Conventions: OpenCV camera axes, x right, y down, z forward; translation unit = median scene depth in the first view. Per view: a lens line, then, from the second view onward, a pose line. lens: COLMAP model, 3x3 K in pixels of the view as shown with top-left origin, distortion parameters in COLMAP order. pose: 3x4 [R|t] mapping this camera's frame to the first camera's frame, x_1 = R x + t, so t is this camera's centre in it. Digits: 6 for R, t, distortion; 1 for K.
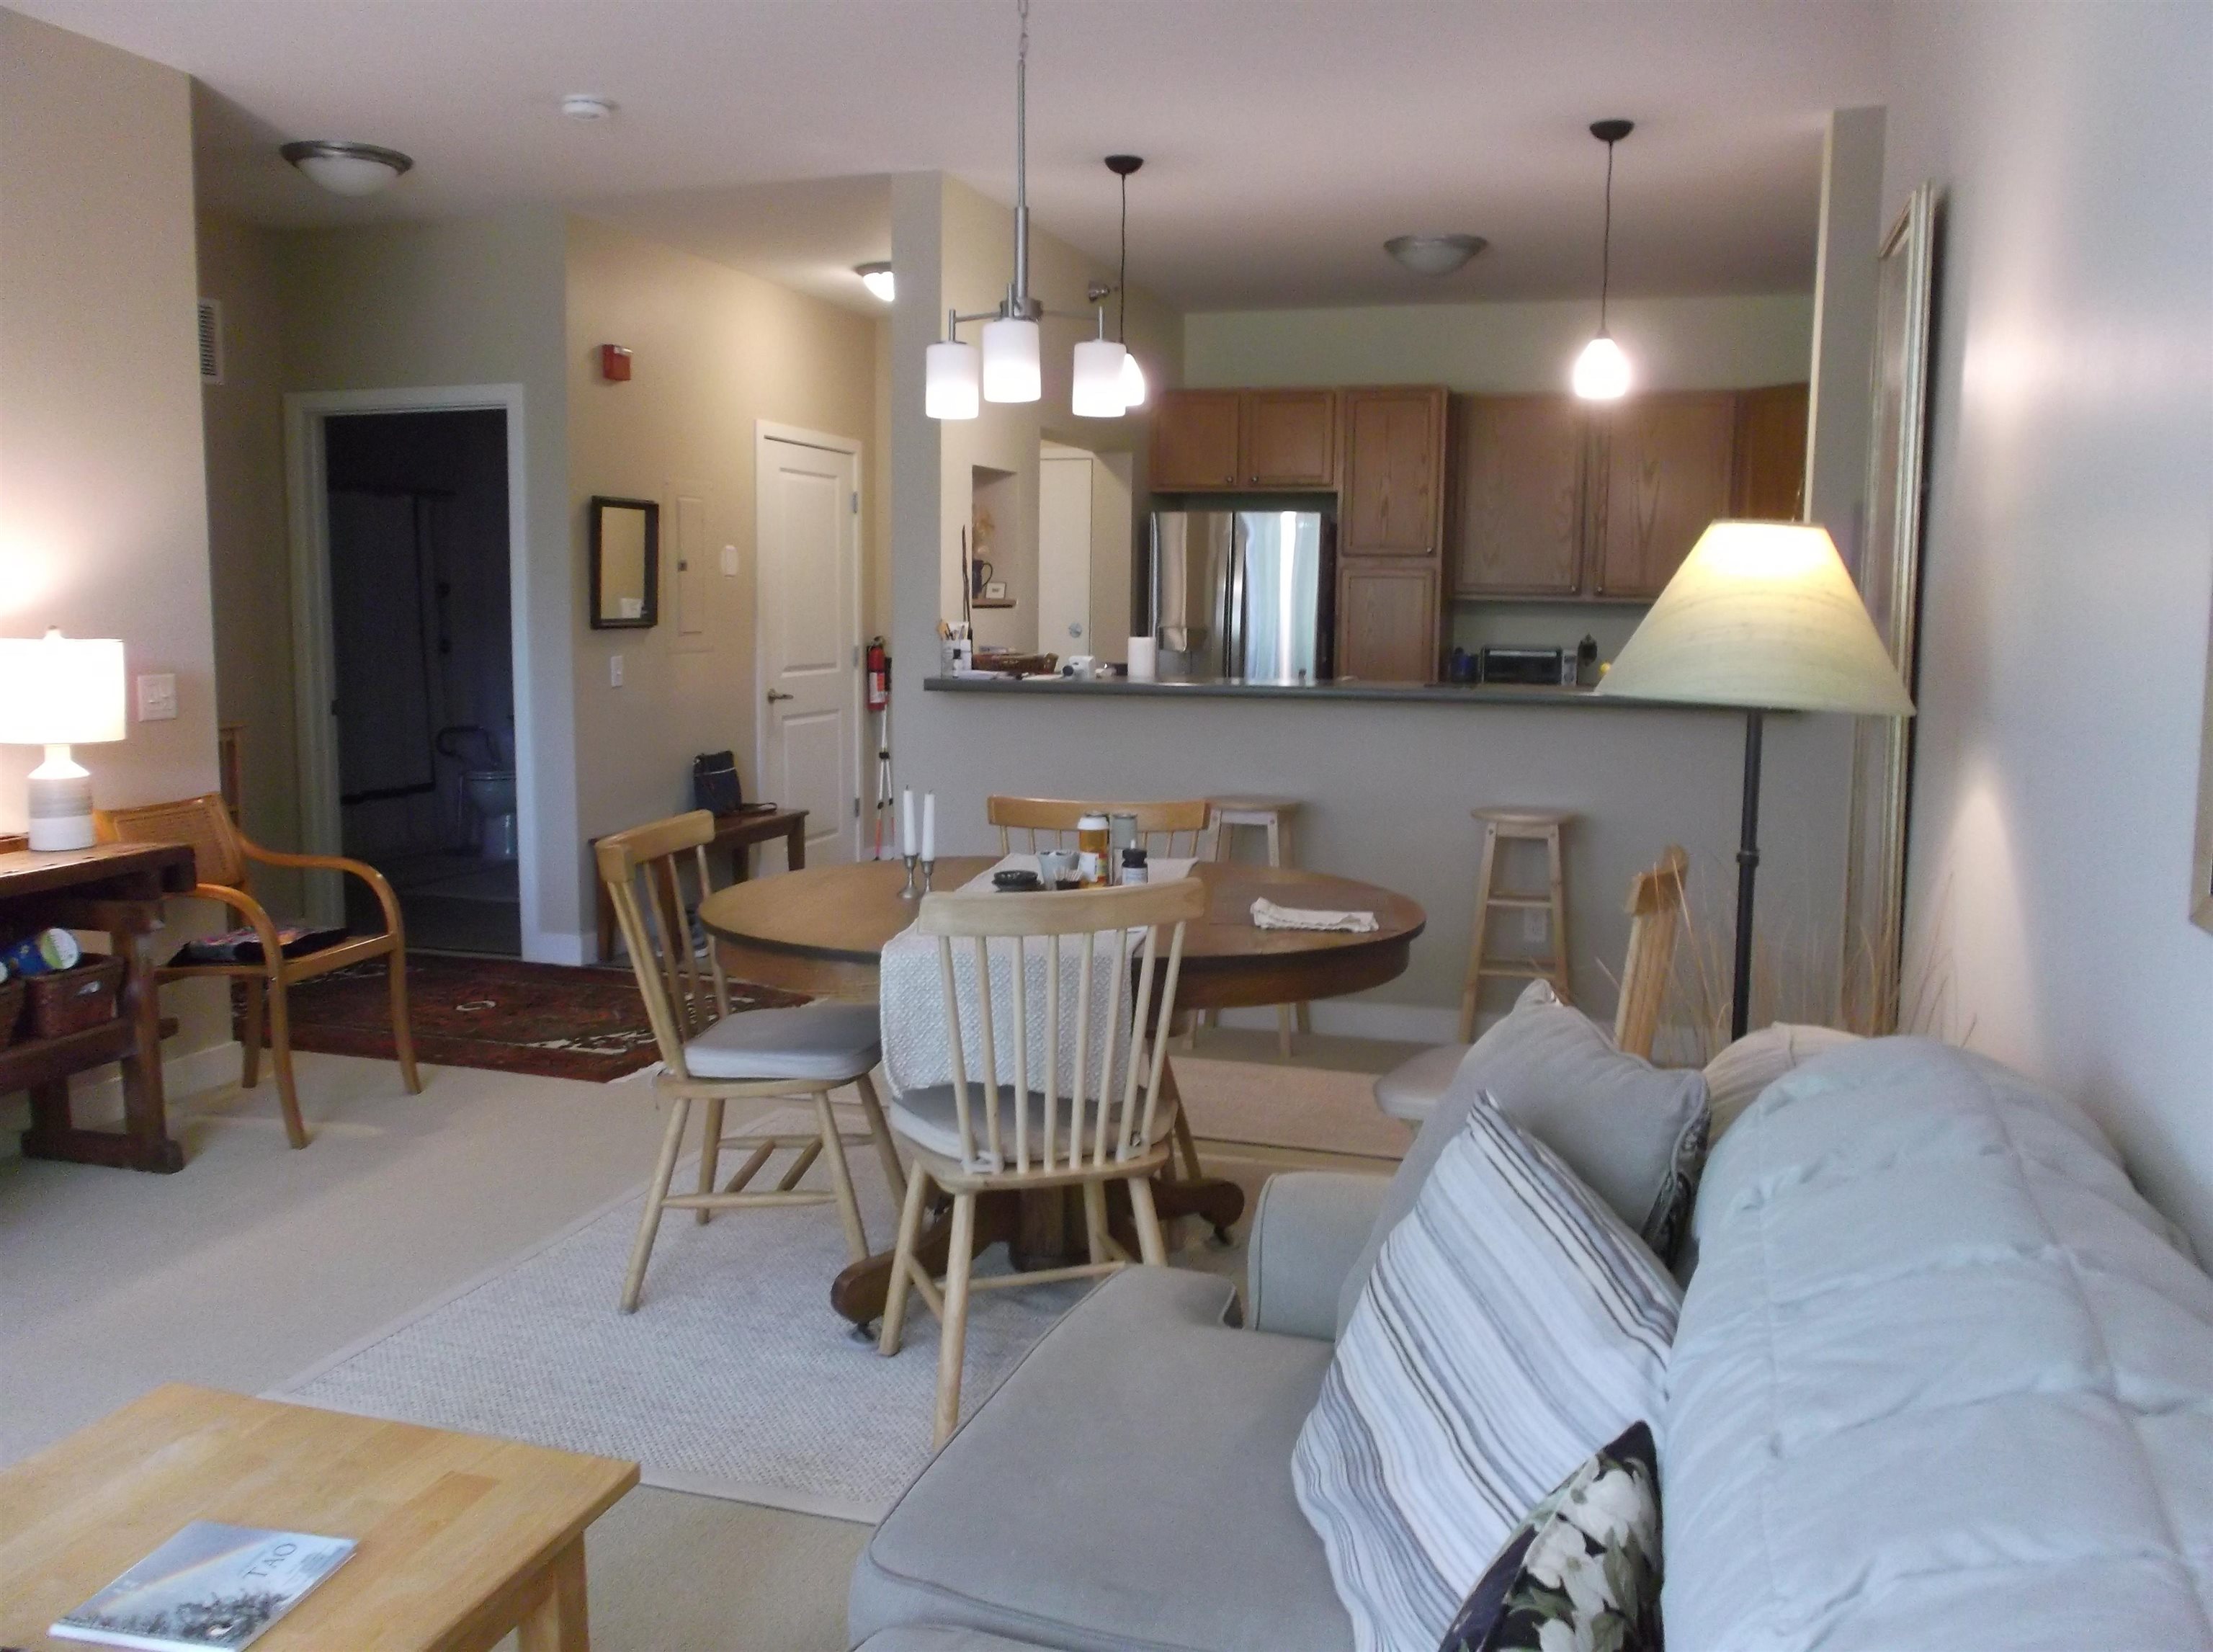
lens RADIAL K [[1850.1, 0, 1101.0], [0, 1850.1, 793.2], [0, 0, 1]] dist [-0.023710, 0.005024]
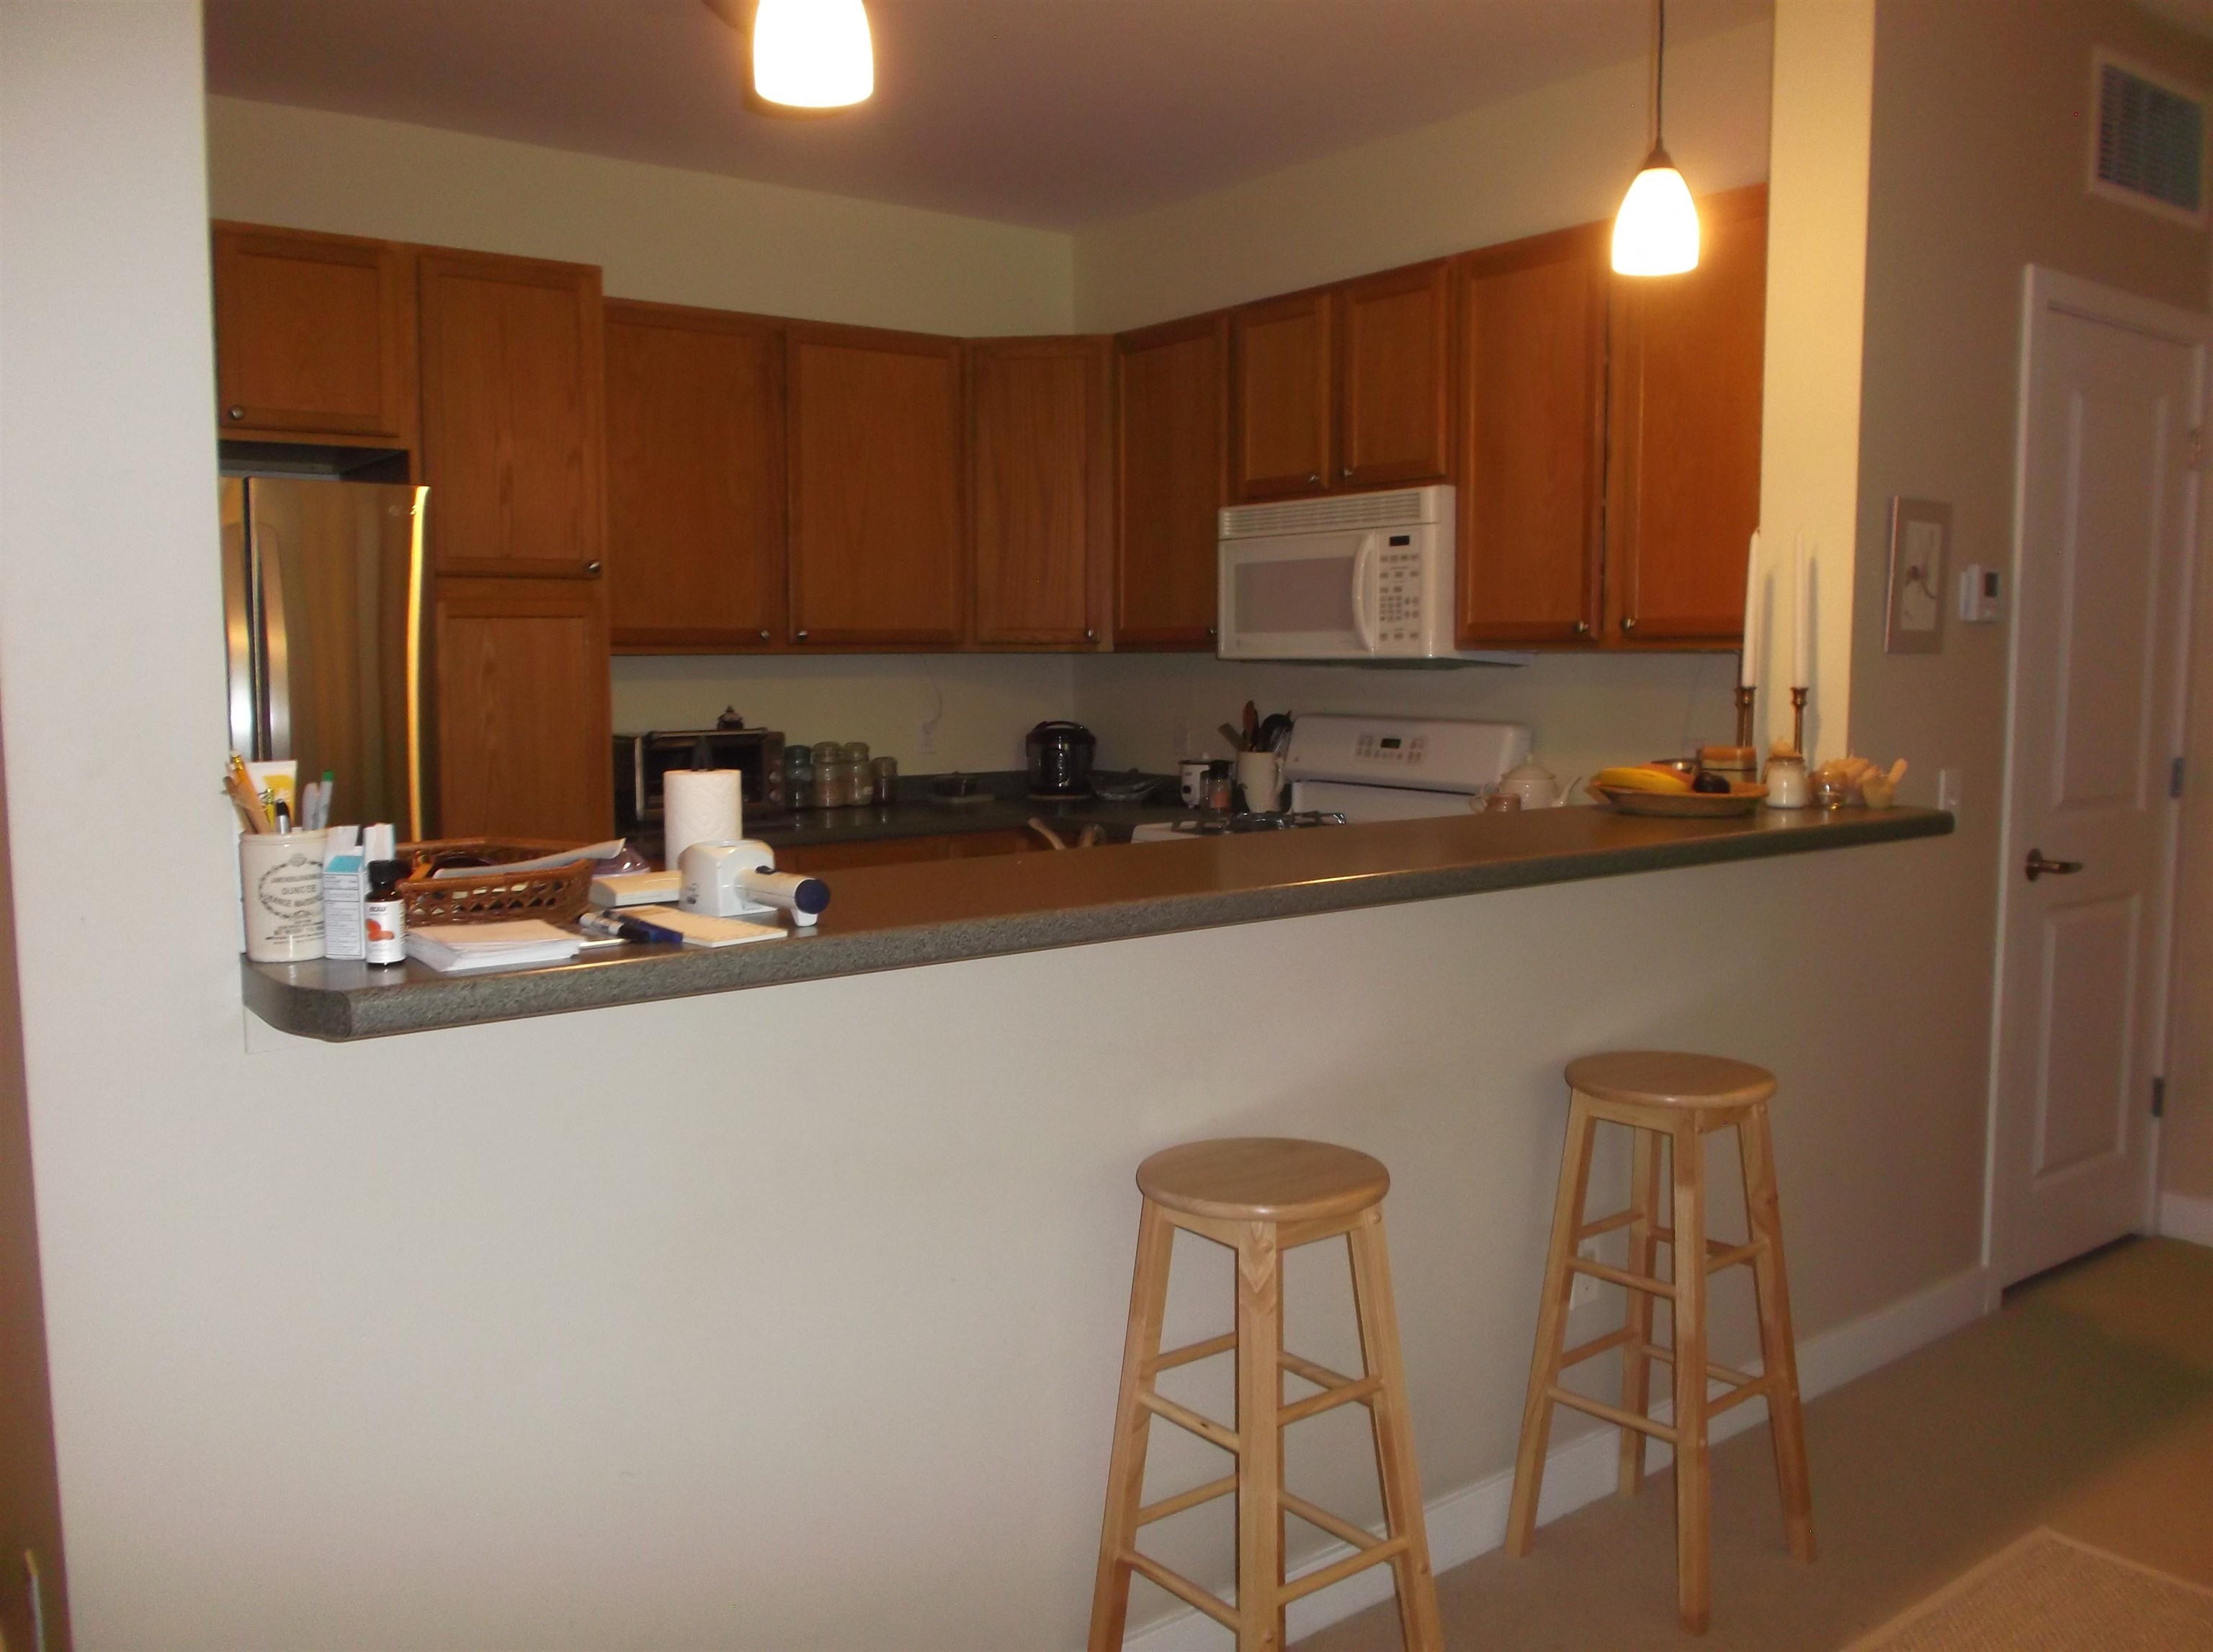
lens RADIAL K [[1762.1, 0, 1128.9], [0, 1762.1, 936.9], [0, 0, 1]] dist [-0.125031, 0.082445]
pose [[0.551566, -0.148974, 0.820721, -0.178776], [0.101217, 0.988605, 0.111424, -0.064706], [-0.827968, 0.021613, 0.560359, 0.589771]]
